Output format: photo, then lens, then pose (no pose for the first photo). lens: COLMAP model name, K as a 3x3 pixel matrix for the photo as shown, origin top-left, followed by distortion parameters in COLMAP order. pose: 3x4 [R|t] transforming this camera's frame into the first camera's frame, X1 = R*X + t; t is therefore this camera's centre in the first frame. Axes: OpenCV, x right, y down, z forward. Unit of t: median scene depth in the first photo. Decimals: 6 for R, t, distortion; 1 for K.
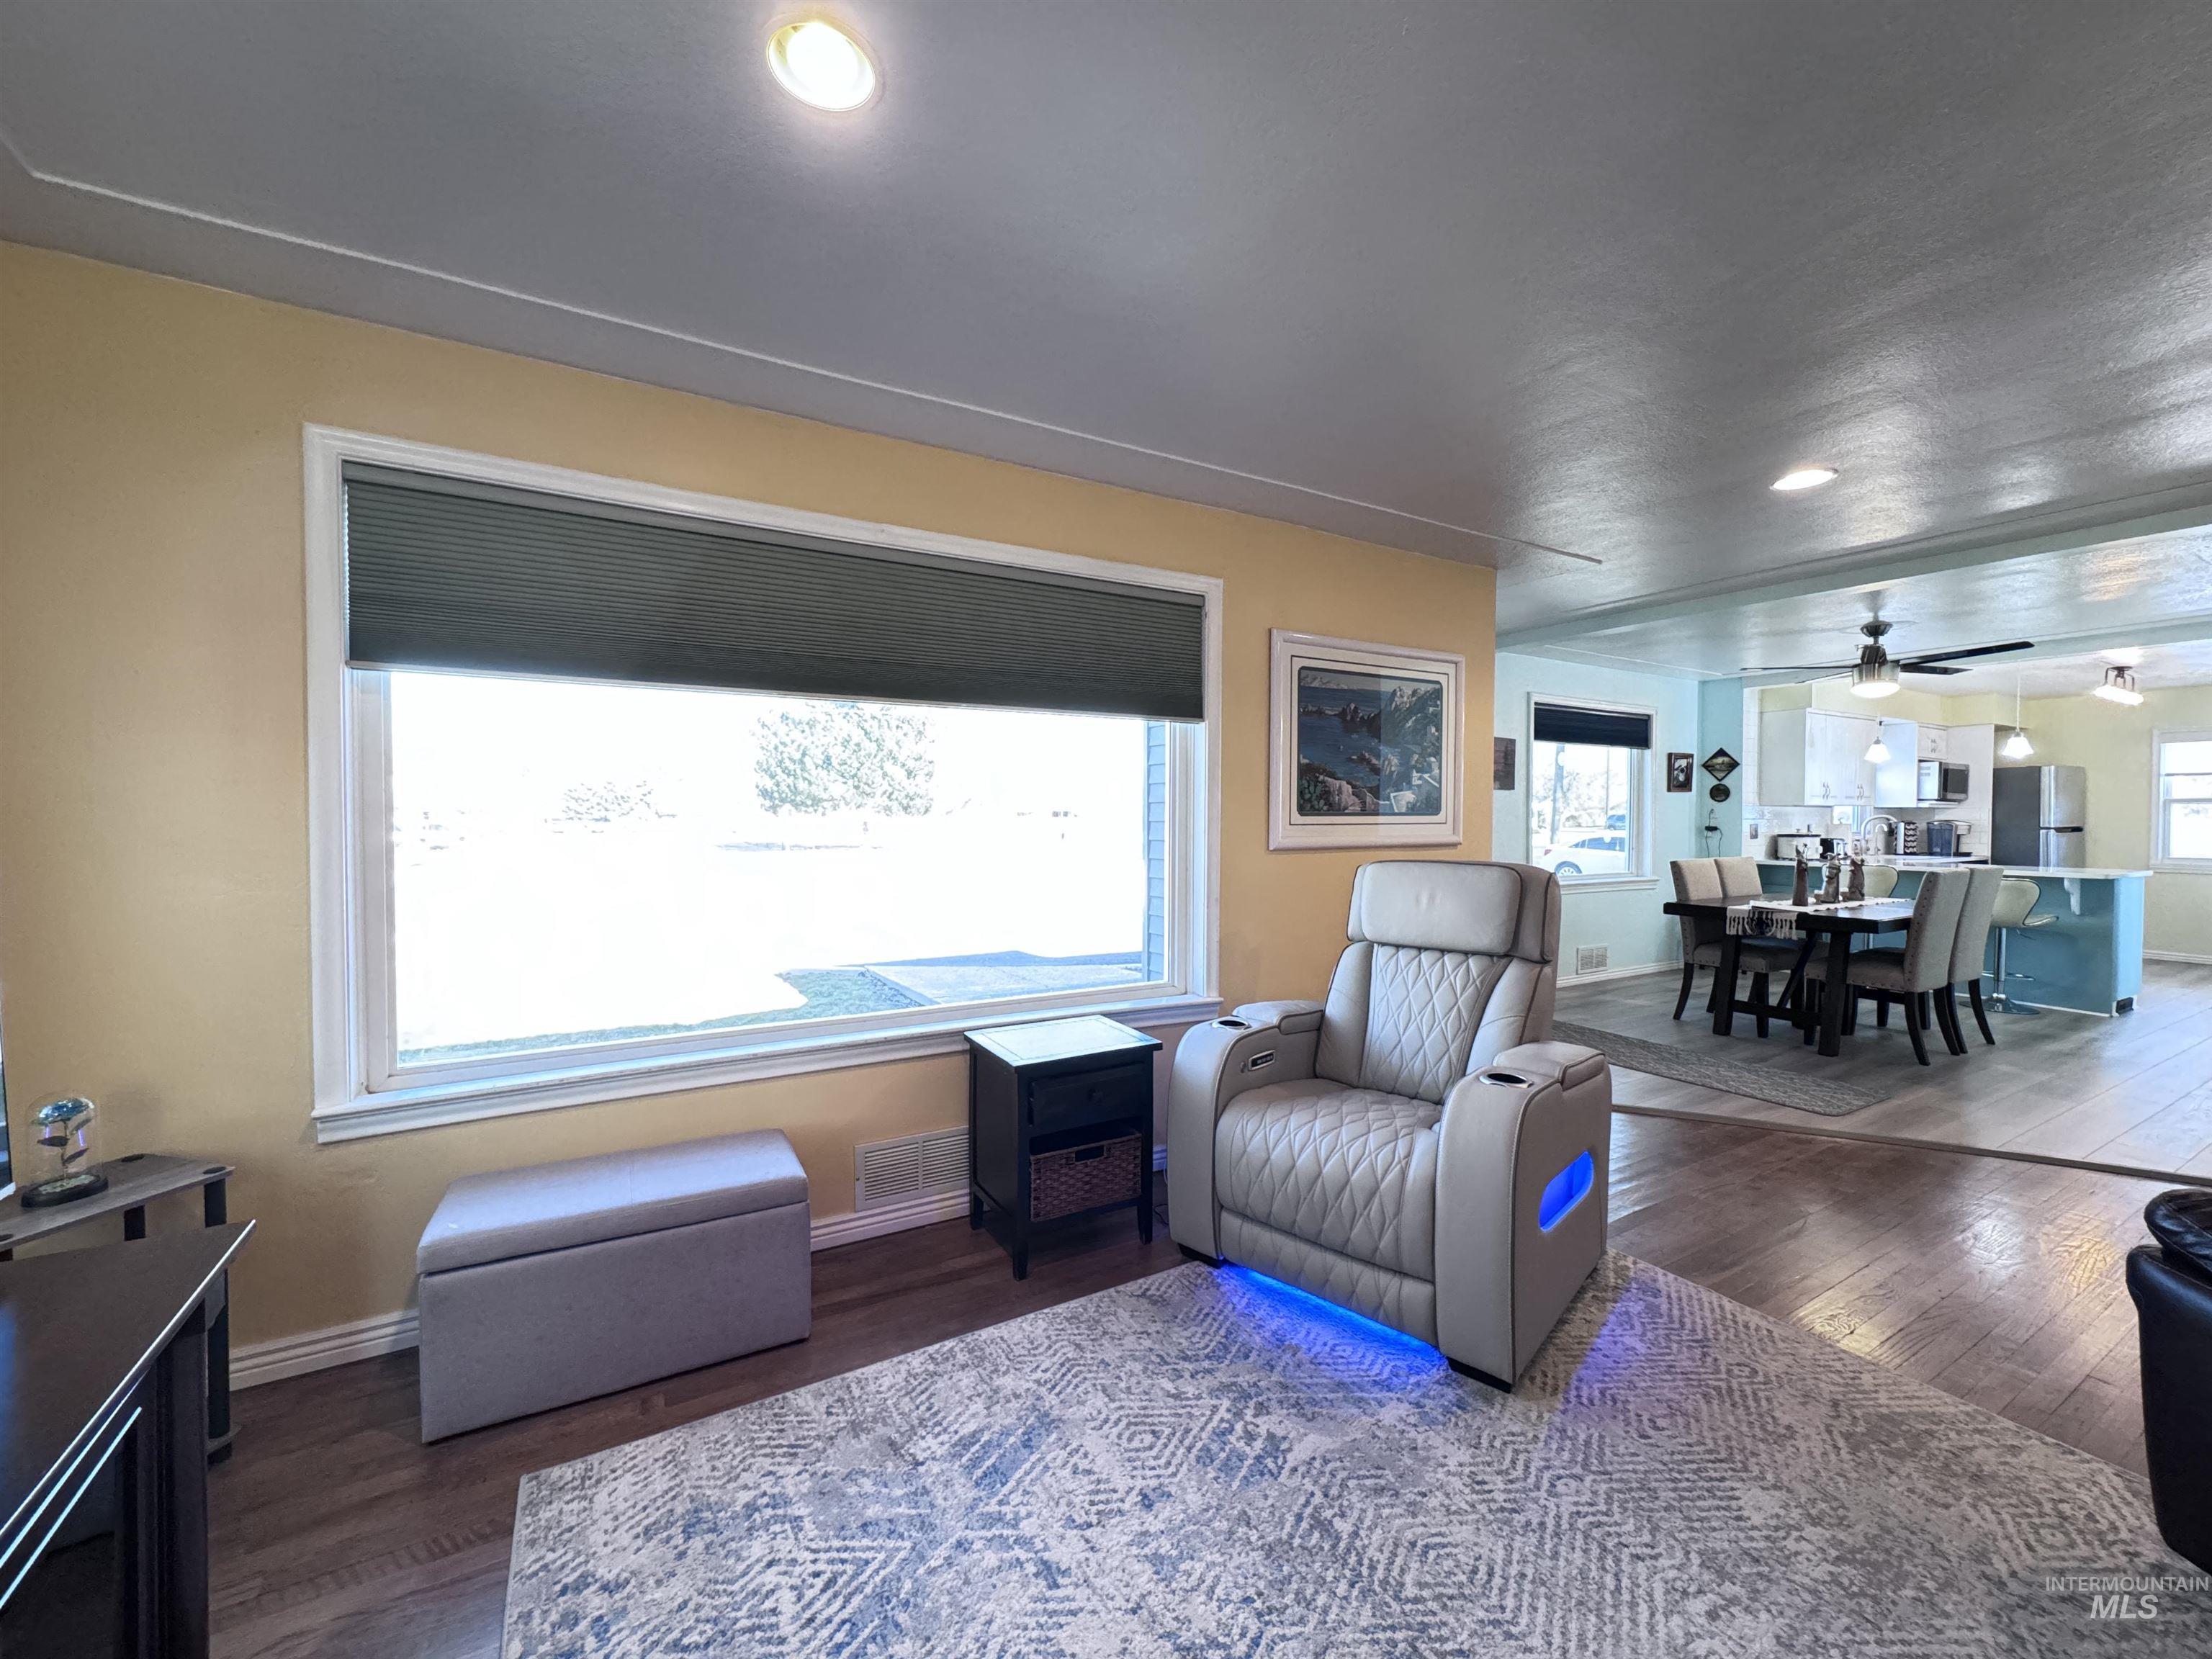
lens RADIAL K [[885.6, 0, 1106.0], [0, 885.6, 829.5], [0, 0, 1]] dist [-0.000648, 0.000229]
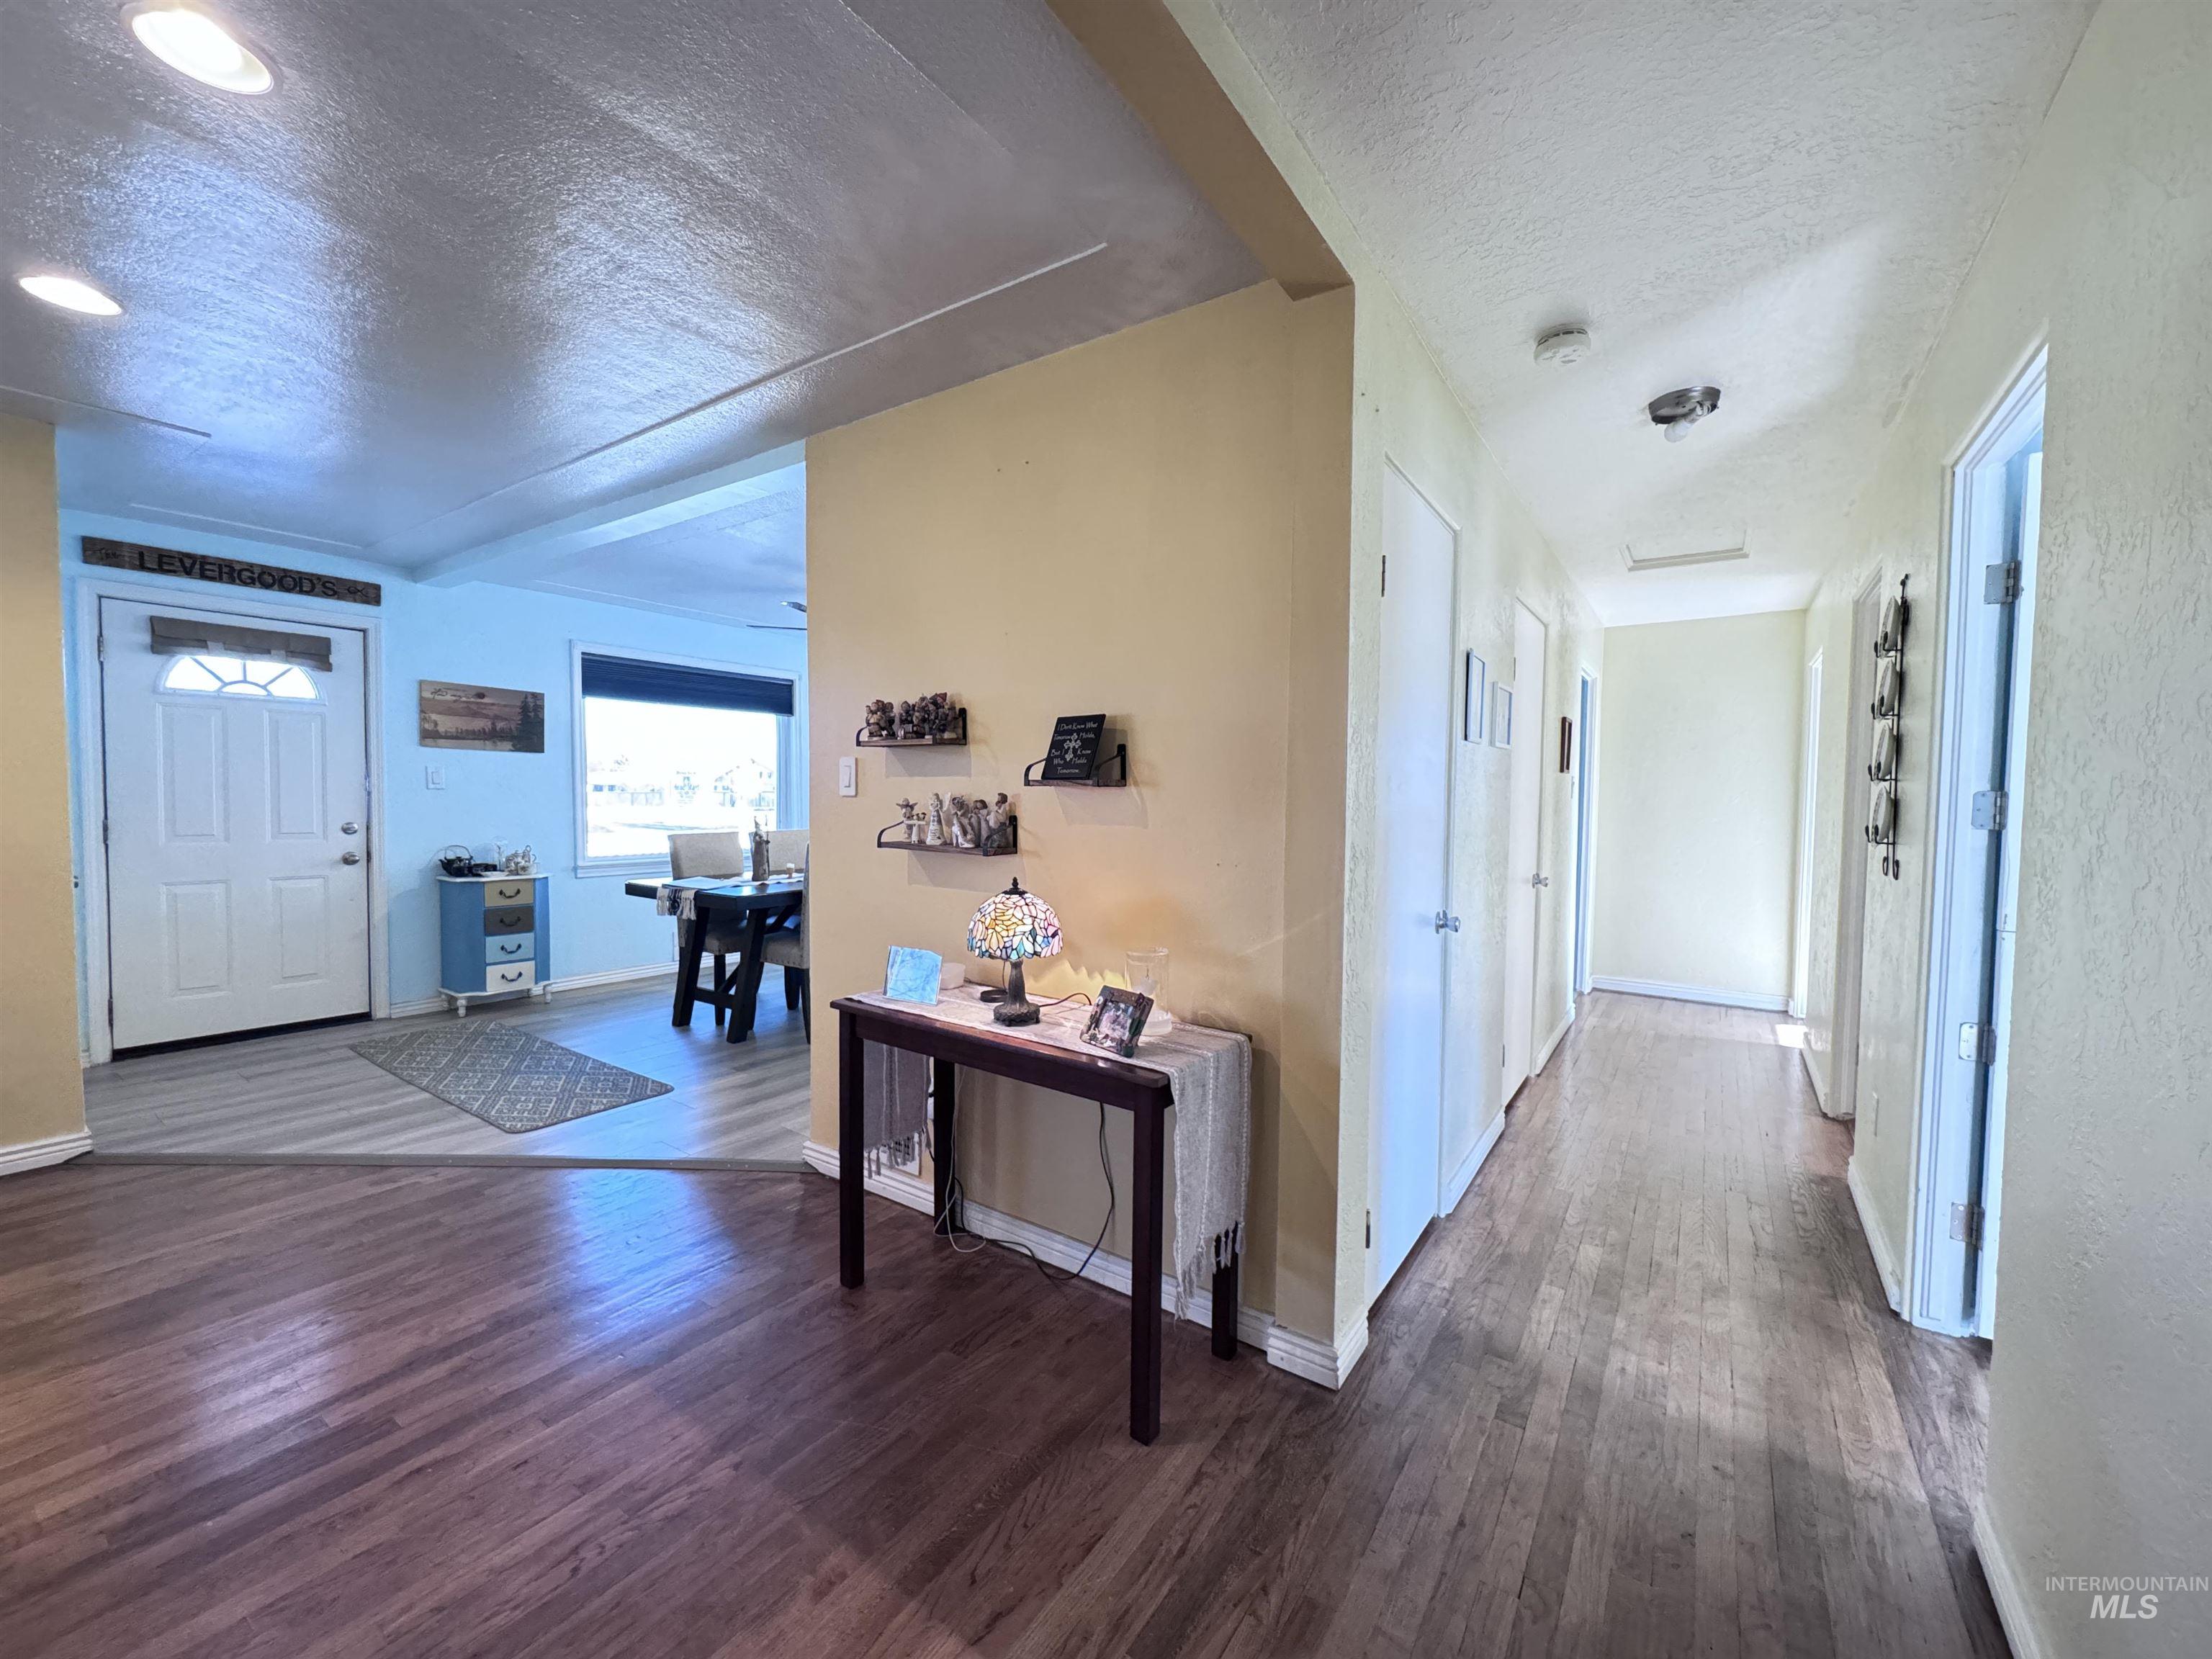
lens RADIAL K [[885.6, 0, 1106.0], [0, 885.6, 829.5], [0, 0, 1]] dist [-0.000648, 0.000229]
pose [[0.914114, -0.006113, 0.405411, 1.533652], [-0.003542, 0.999728, 0.023060, 0.018068], [-0.405442, -0.022516, 0.913843, 0.010074]]
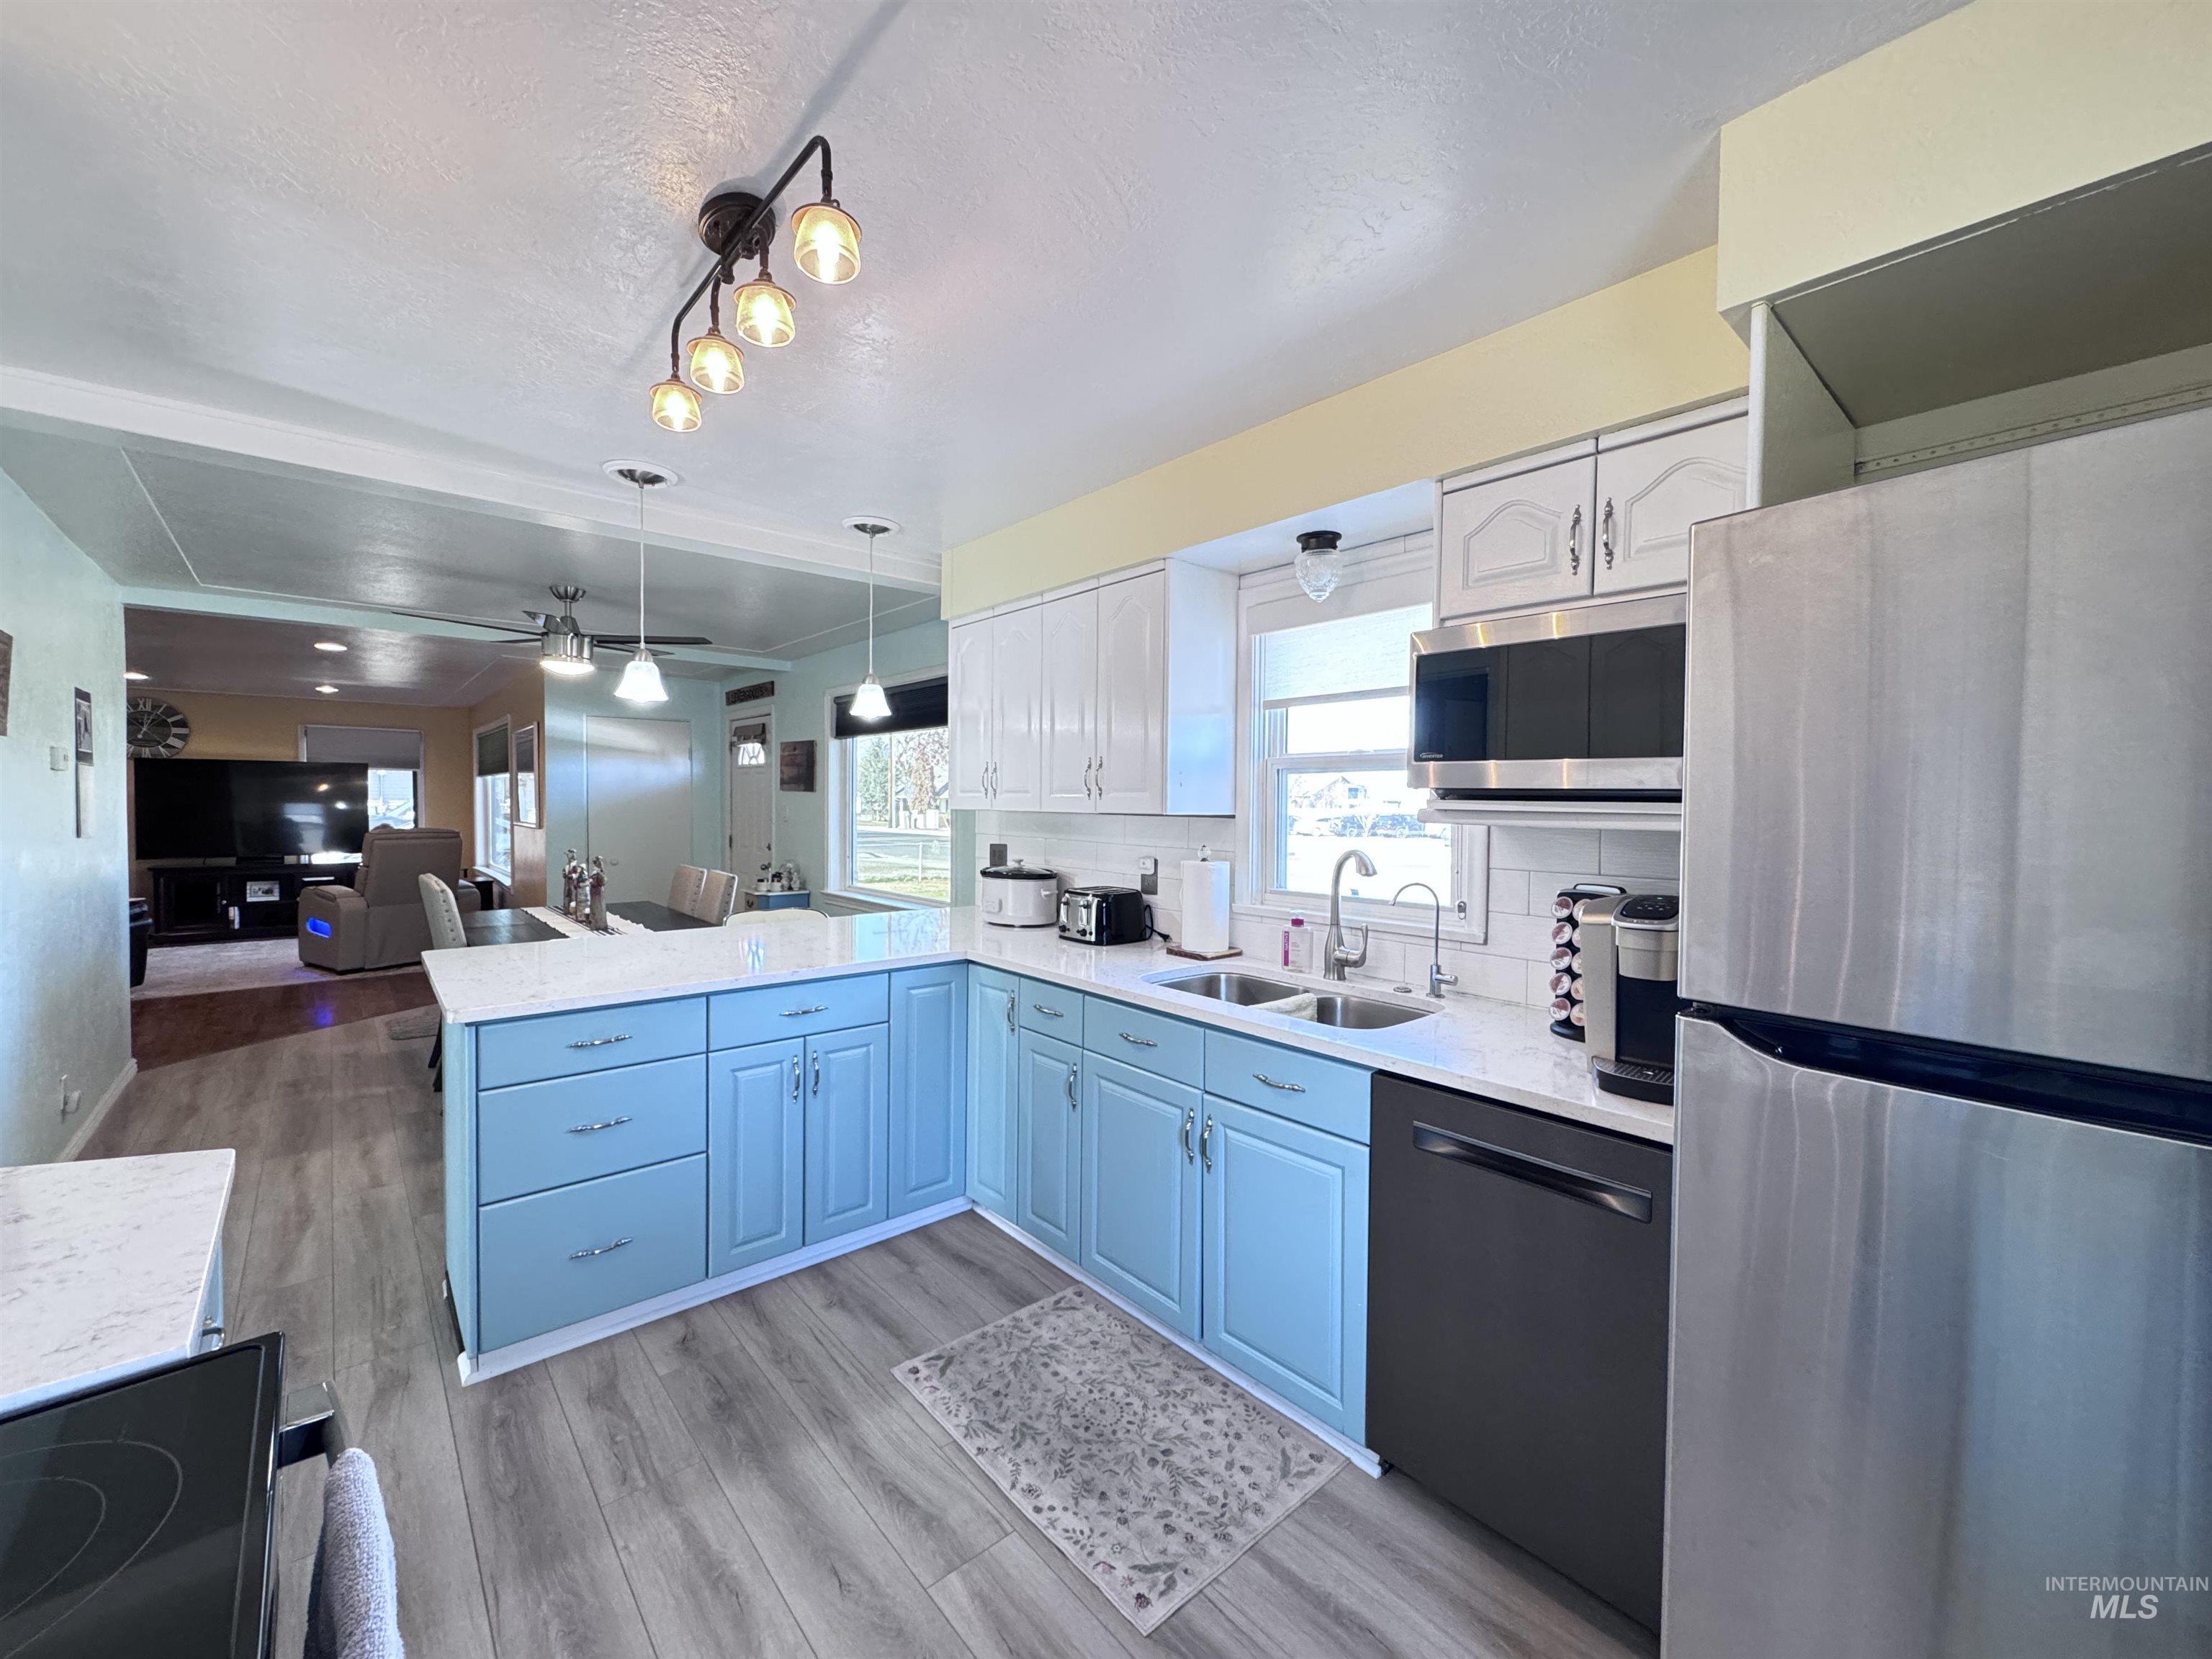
lens RADIAL K [[885.6, 0, 1106.0], [0, 885.6, 829.5], [0, 0, 1]] dist [-0.000648, 0.000229]
pose [[0.182940, 0.025837, -0.982785, 3.671480], [-0.035206, 0.999186, 0.019715, -0.074559], [0.982494, 0.030994, 0.183701, 2.699285]]
